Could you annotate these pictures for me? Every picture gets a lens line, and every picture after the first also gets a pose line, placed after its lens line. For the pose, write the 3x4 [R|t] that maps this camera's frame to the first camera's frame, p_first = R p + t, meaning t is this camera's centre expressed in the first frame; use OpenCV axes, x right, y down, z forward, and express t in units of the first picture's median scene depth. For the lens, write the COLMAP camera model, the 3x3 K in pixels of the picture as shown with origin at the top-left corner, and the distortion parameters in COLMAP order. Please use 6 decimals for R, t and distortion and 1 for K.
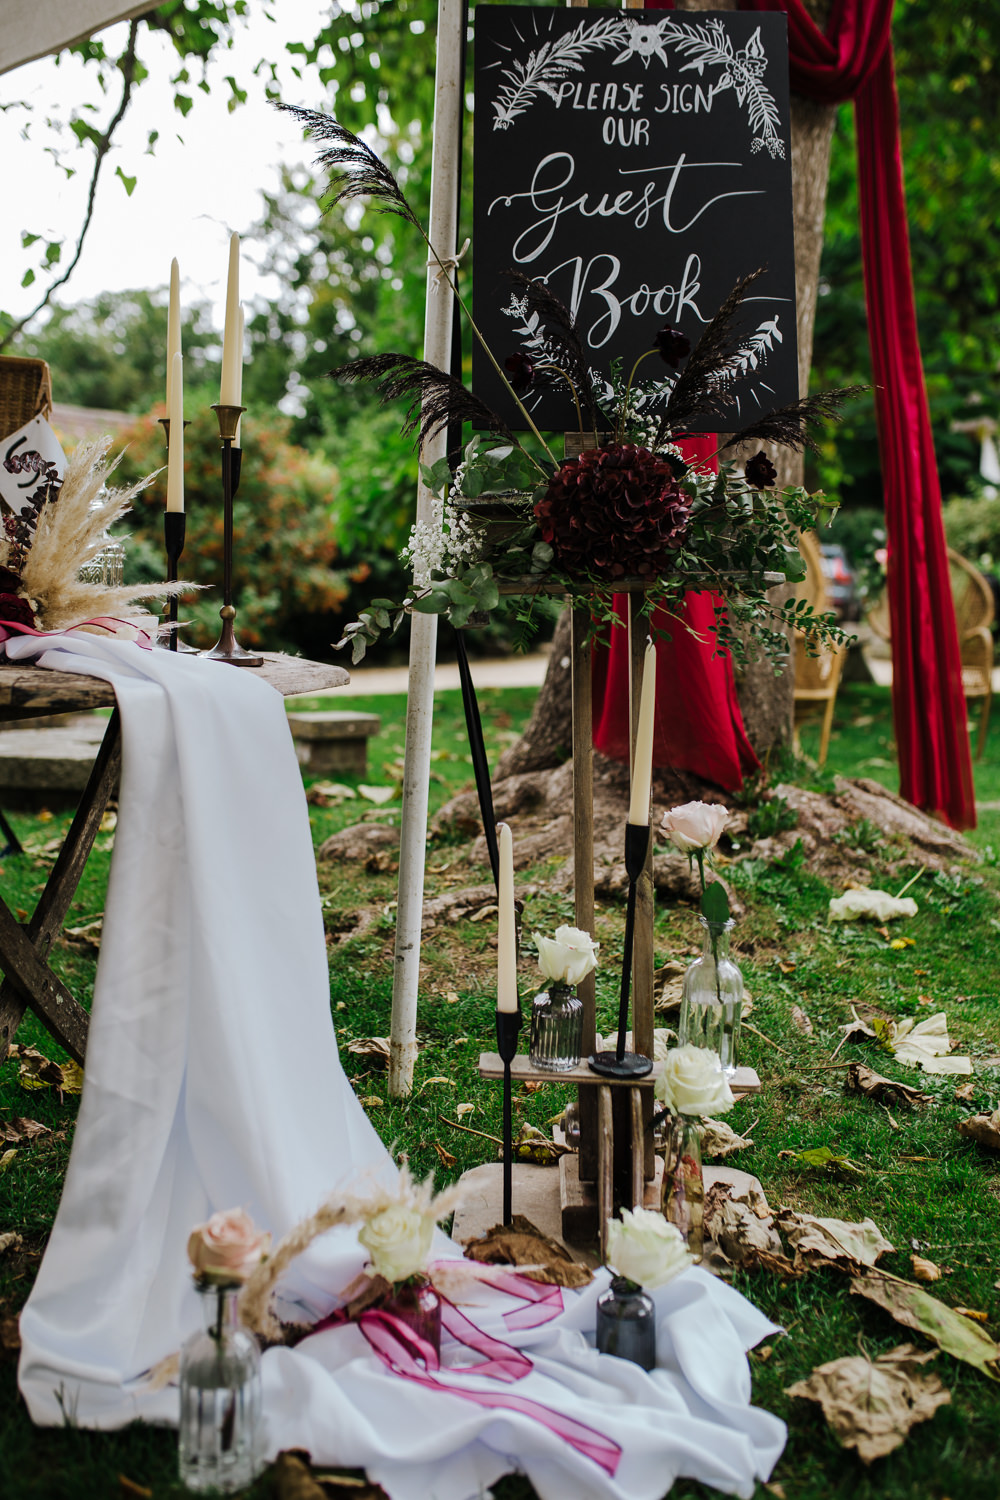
lens RADIAL K [[1457.6, 0, 509.5], [0, 1457.6, 739.0], [0, 0, 1]] dist [-0.068350, 0.104521]
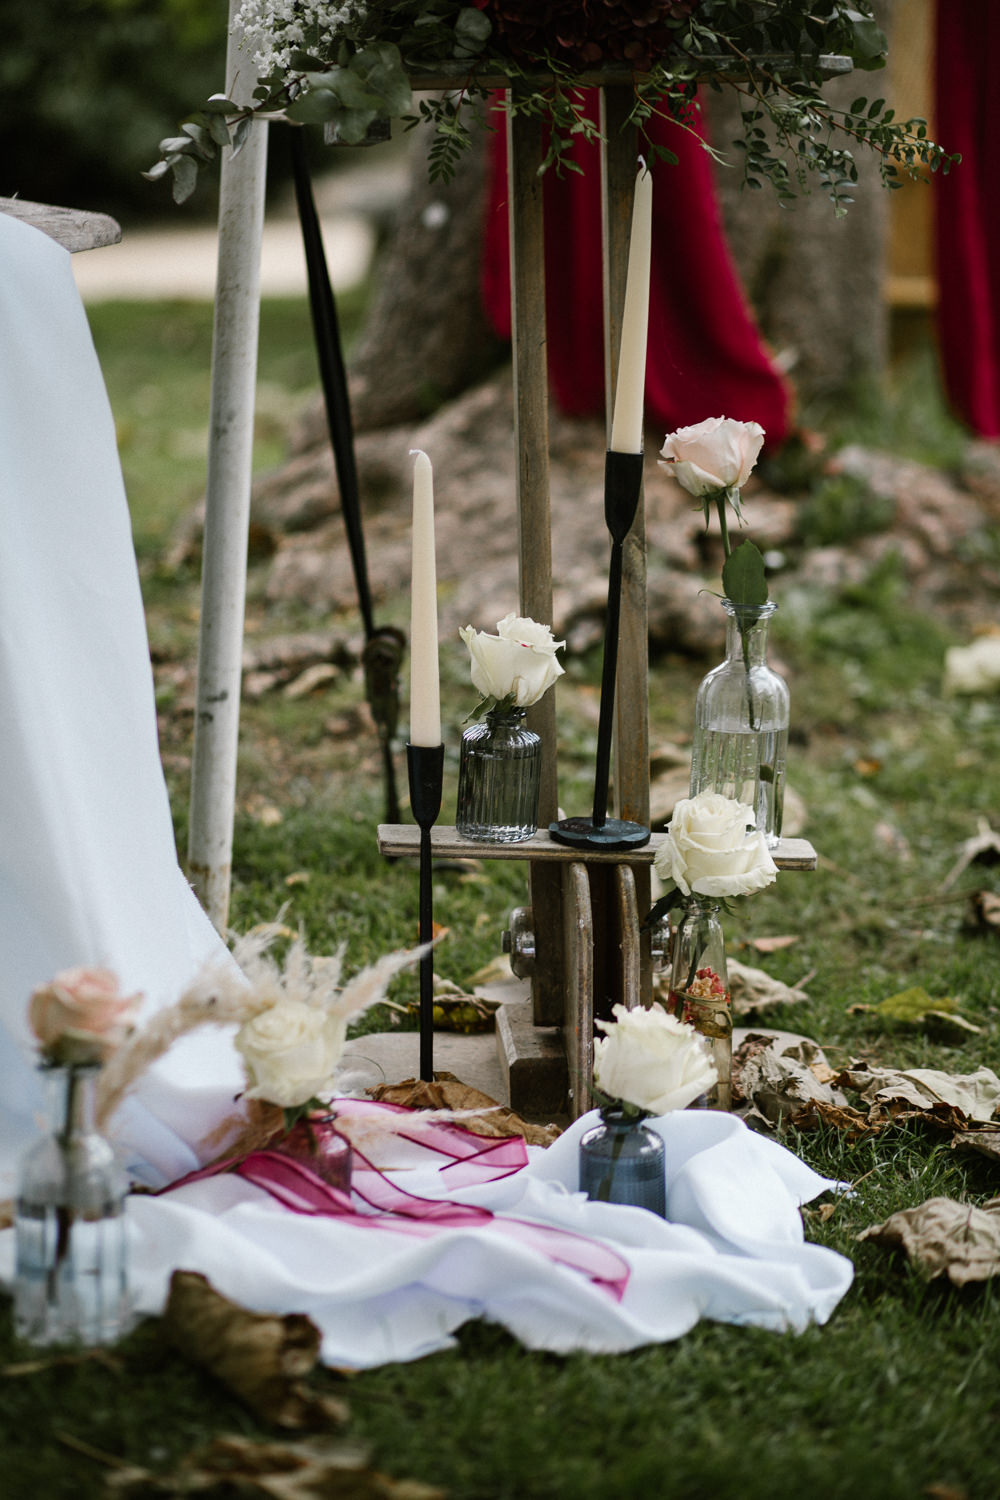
lens RADIAL K [[3713.8, 0, 500.0], [0, 3713.8, 750.0], [0, 0, 1]] dist [-0.012885, -0.928039]
pose [[0.996489, -0.016588, 0.082065, -0.101373], [0.009635, 0.996385, 0.084410, 0.049496], [-0.083168, -0.083322, 0.993046, -0.619268]]
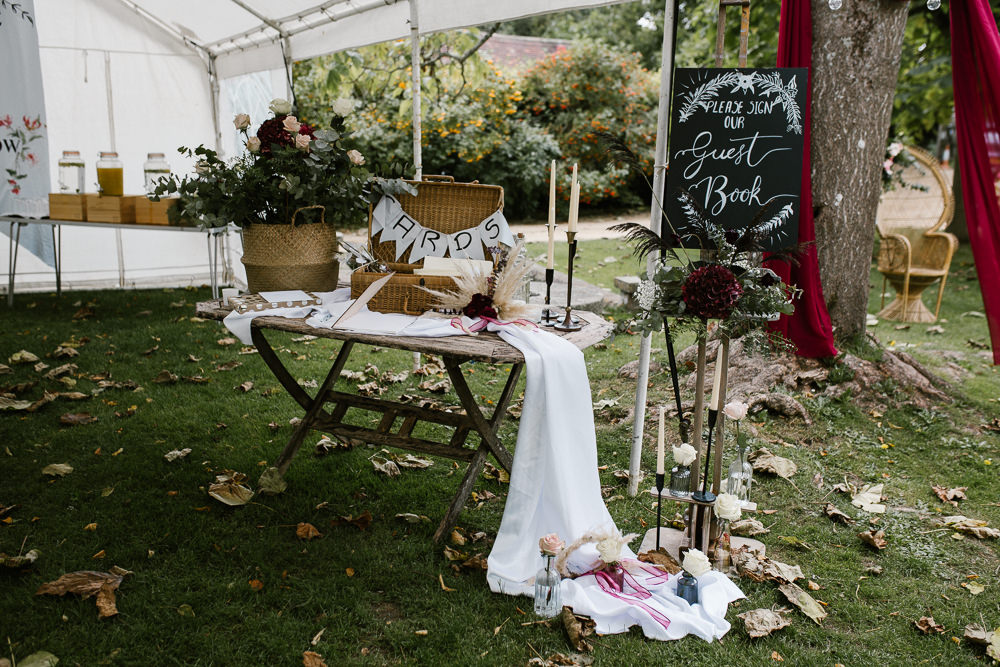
lens RADIAL K [[971.8, 0, 500.0], [0, 971.8, 333.5], [0, 0, 1]] dist [-0.068350, 0.104521]
pose [[0.956566, 0.061190, -0.285021, 0.206729], [-0.031087, 0.993559, 0.108972, -0.254065], [0.289853, -0.095379, 0.952307, -0.765453]]
